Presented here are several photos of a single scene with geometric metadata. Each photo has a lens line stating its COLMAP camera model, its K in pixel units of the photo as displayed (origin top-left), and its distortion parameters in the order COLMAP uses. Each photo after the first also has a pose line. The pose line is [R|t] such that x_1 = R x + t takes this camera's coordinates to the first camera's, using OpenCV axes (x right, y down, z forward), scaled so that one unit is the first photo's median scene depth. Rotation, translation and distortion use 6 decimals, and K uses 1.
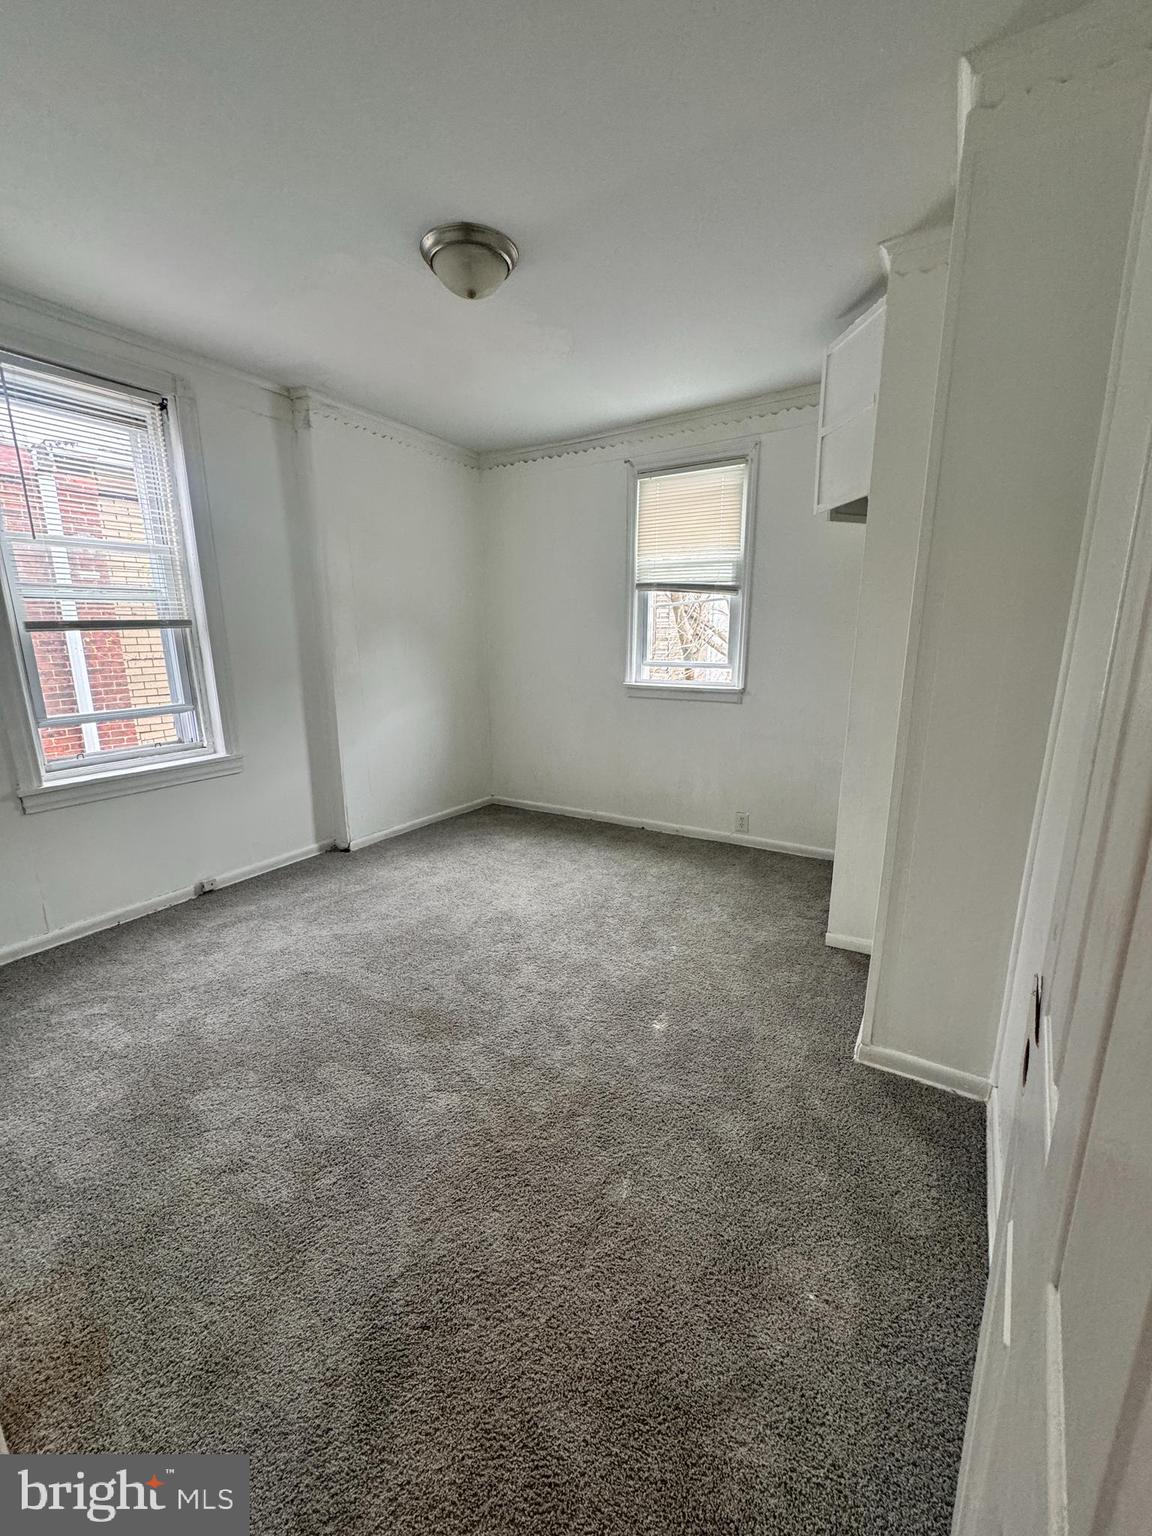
lens RADIAL K [[611.8, 0, 576.0], [0, 611.8, 768.0], [0, 0, 1]] dist [-0.001479, -0.000159]
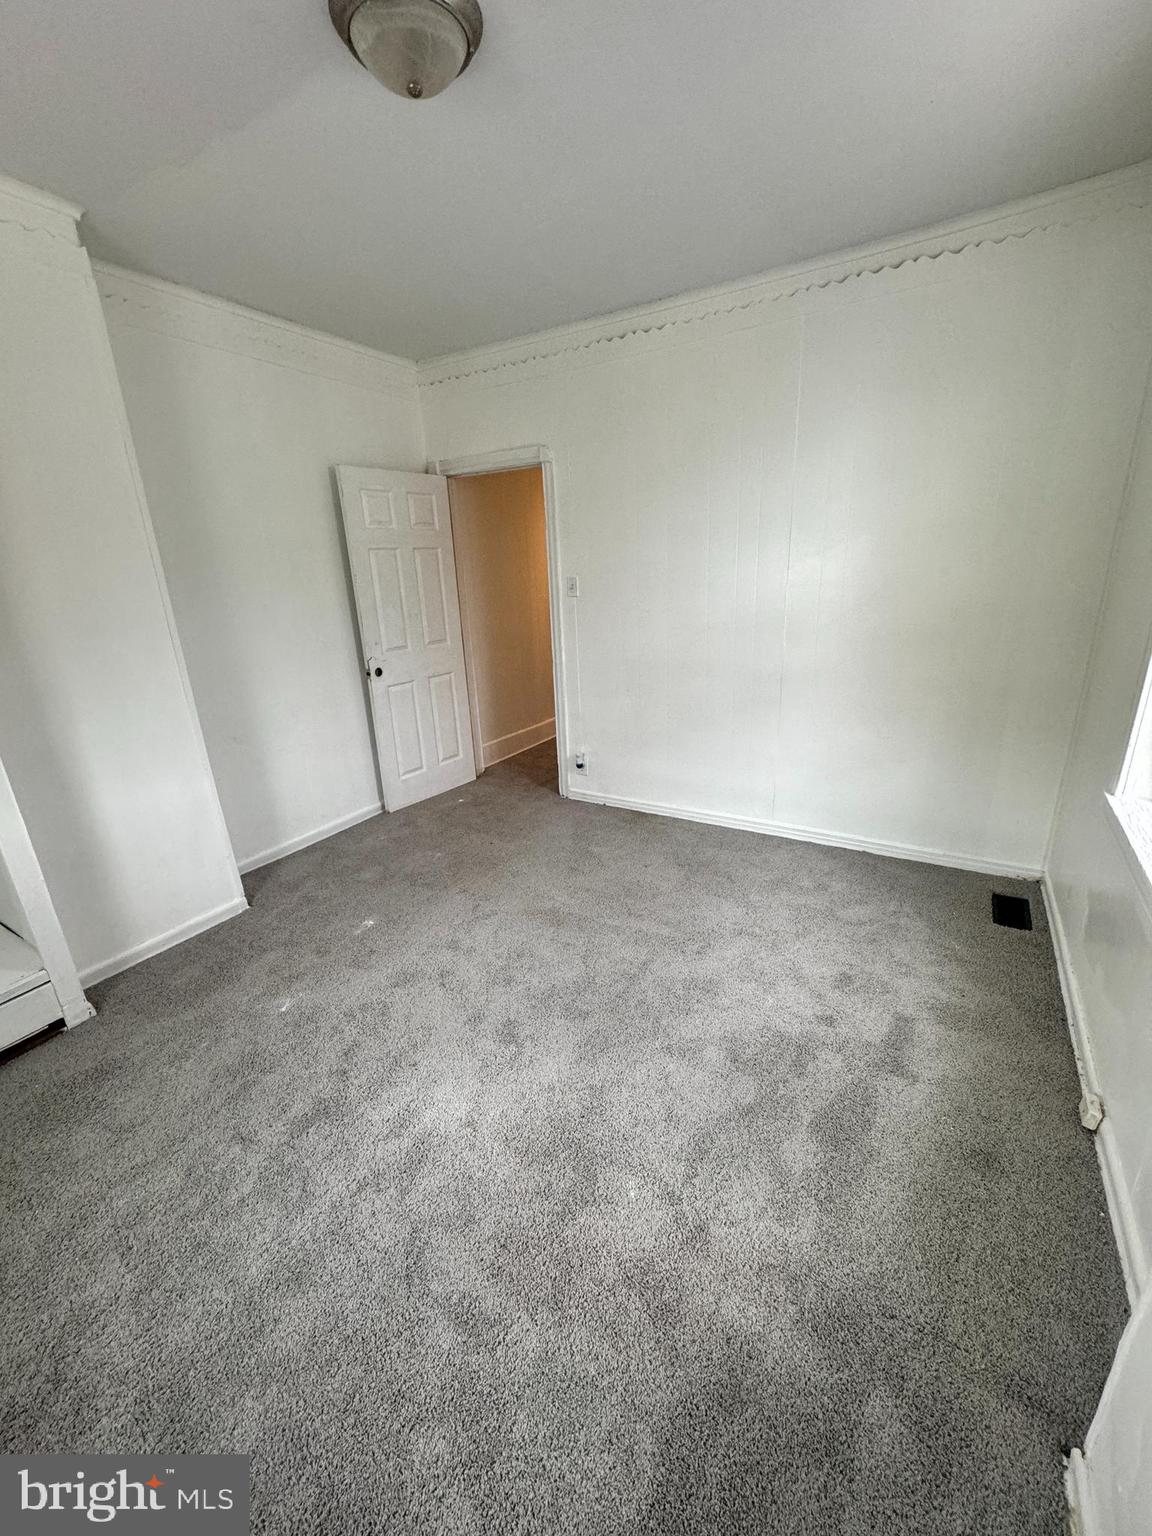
lens RADIAL K [[611.8, 0, 576.0], [0, 611.8, 768.0], [0, 0, 1]] dist [-0.001479, -0.000159]
pose [[-0.998850, 0.044413, 0.018077, -0.274716], [0.047308, 0.851193, 0.522716, -0.413368], [0.007828, 0.522970, -0.852315, 1.641007]]
